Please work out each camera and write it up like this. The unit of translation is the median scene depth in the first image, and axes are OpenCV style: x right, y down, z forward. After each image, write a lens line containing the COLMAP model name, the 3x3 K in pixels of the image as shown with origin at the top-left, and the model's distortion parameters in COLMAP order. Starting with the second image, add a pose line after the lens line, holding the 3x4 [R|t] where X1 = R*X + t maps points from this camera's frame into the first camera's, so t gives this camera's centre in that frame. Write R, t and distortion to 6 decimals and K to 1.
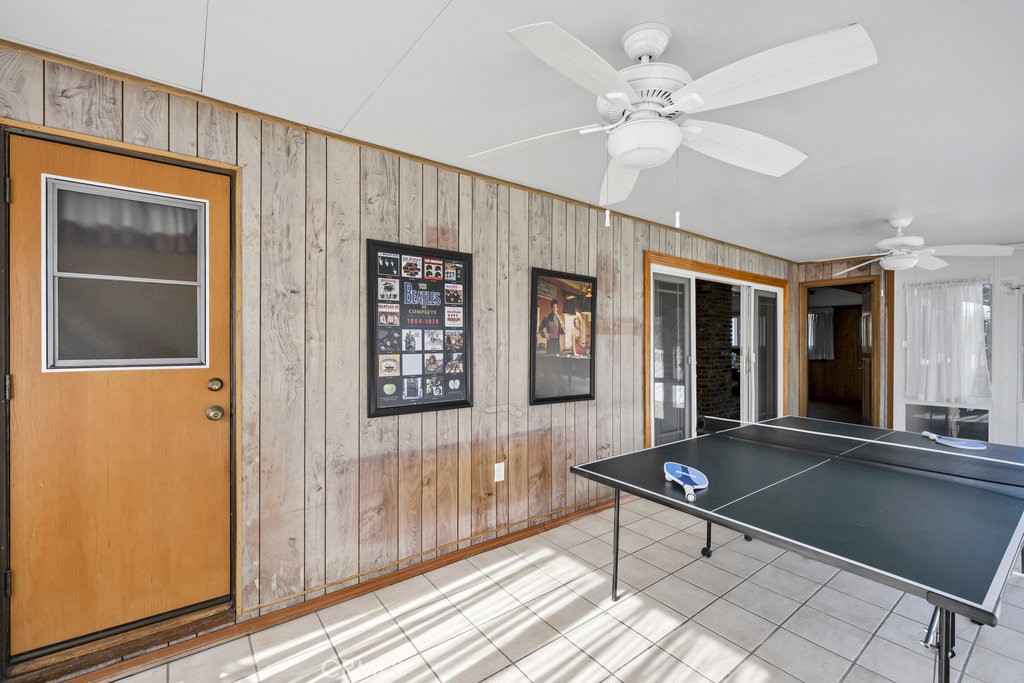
lens RADIAL K [[425.5, 0, 510.5], [0, 425.5, 344.4], [0, 0, 1]] dist [-0.002947, -0.000387]
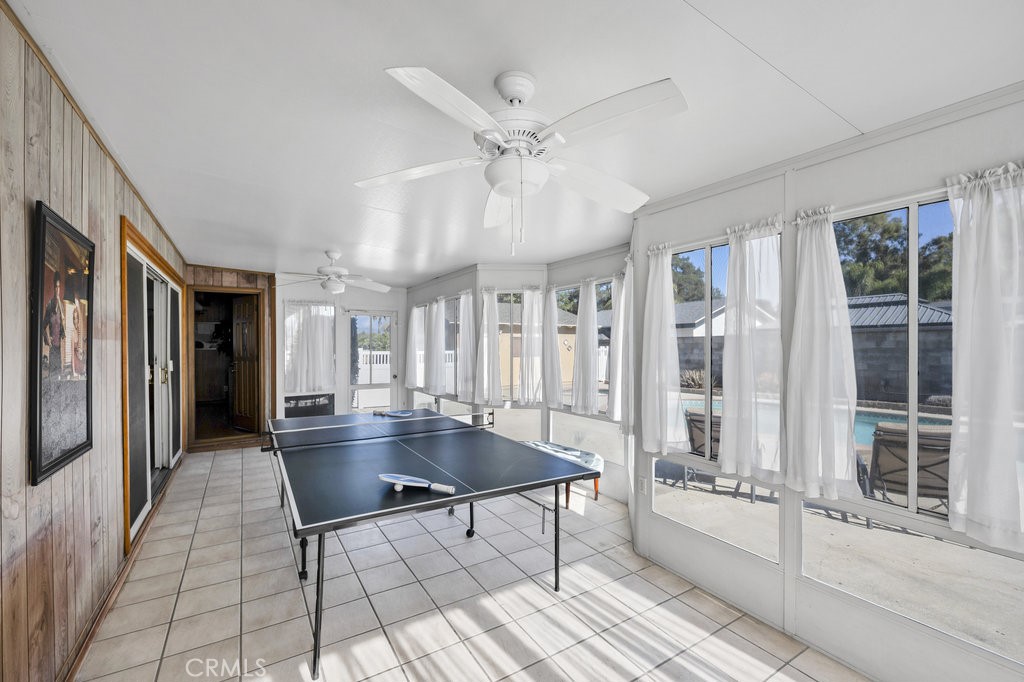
lens RADIAL K [[425.5, 0, 491.2], [0, 425.5, 344.1], [0, 0, 1]] dist [-0.002947, -0.000387]
pose [[0.112213, -0.001647, 0.993683, -0.339162], [0.009356, 0.999956, 0.000600, -0.011183], [-0.993640, 0.009230, 0.112223, 0.391462]]
